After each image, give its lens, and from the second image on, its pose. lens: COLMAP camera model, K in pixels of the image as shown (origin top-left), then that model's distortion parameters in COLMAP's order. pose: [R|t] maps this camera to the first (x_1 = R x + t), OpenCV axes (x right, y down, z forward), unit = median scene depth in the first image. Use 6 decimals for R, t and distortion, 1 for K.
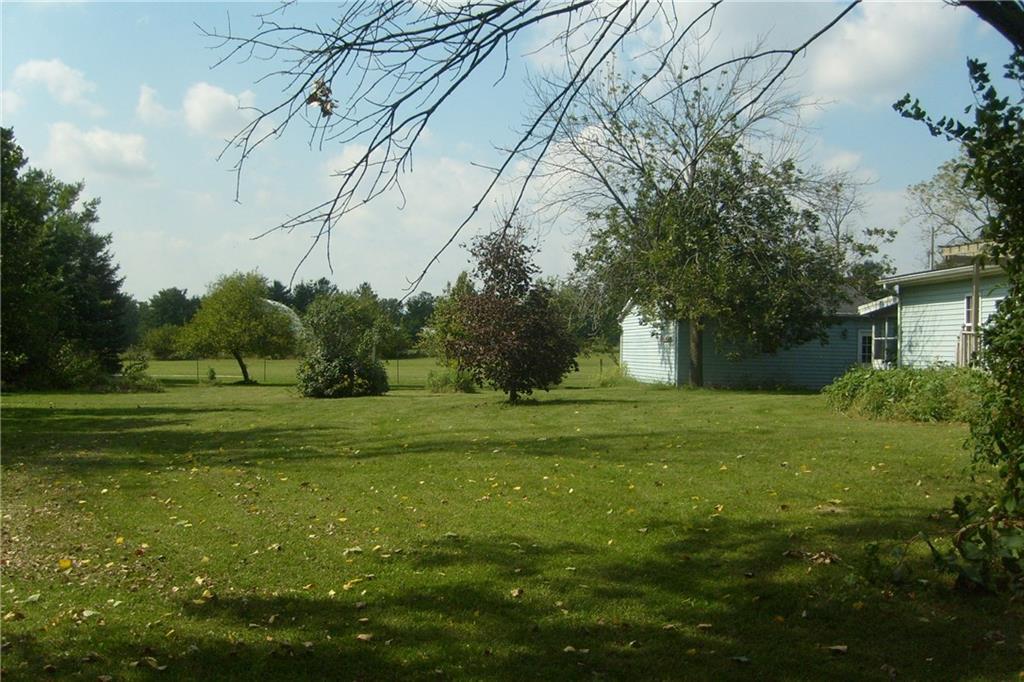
lens RADIAL K [[1082.3, 0, 512.7], [0, 1082.3, 340.8], [0, 0, 1]] dist [-0.109423, 0.000000]
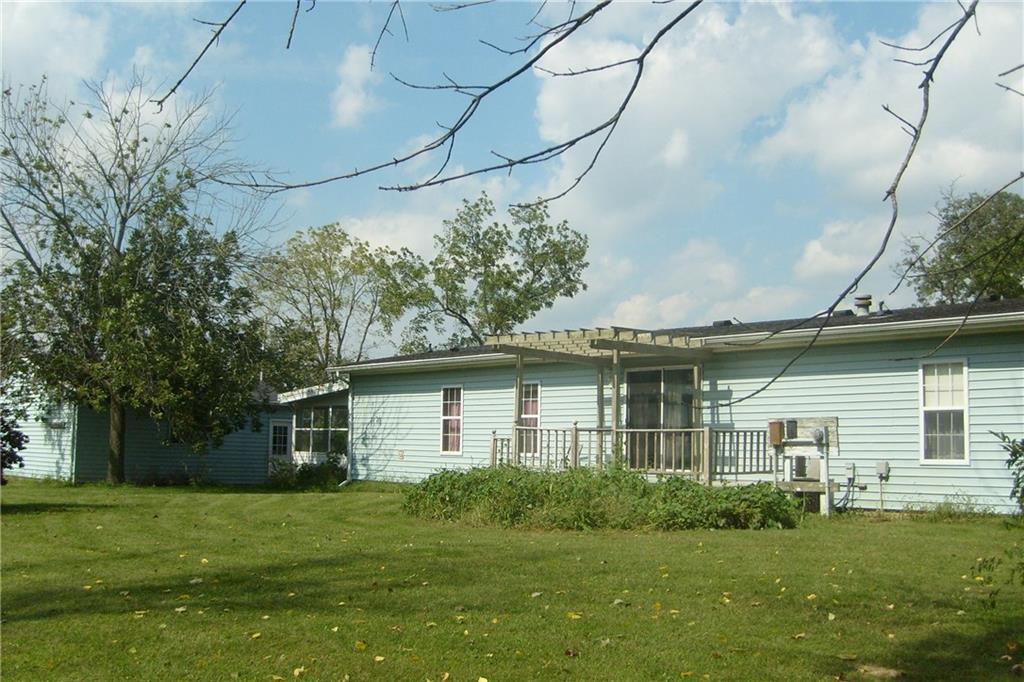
lens RADIAL K [[1082.3, 0, 511.9], [0, 1082.3, 342.7], [0, 0, 1]] dist [-0.109423, 0.000000]
pose [[0.792333, 0.061044, 0.607027, -0.105973], [-0.013370, 0.996480, -0.082757, -0.002247], [-0.609942, 0.057456, 0.790360, 0.159015]]
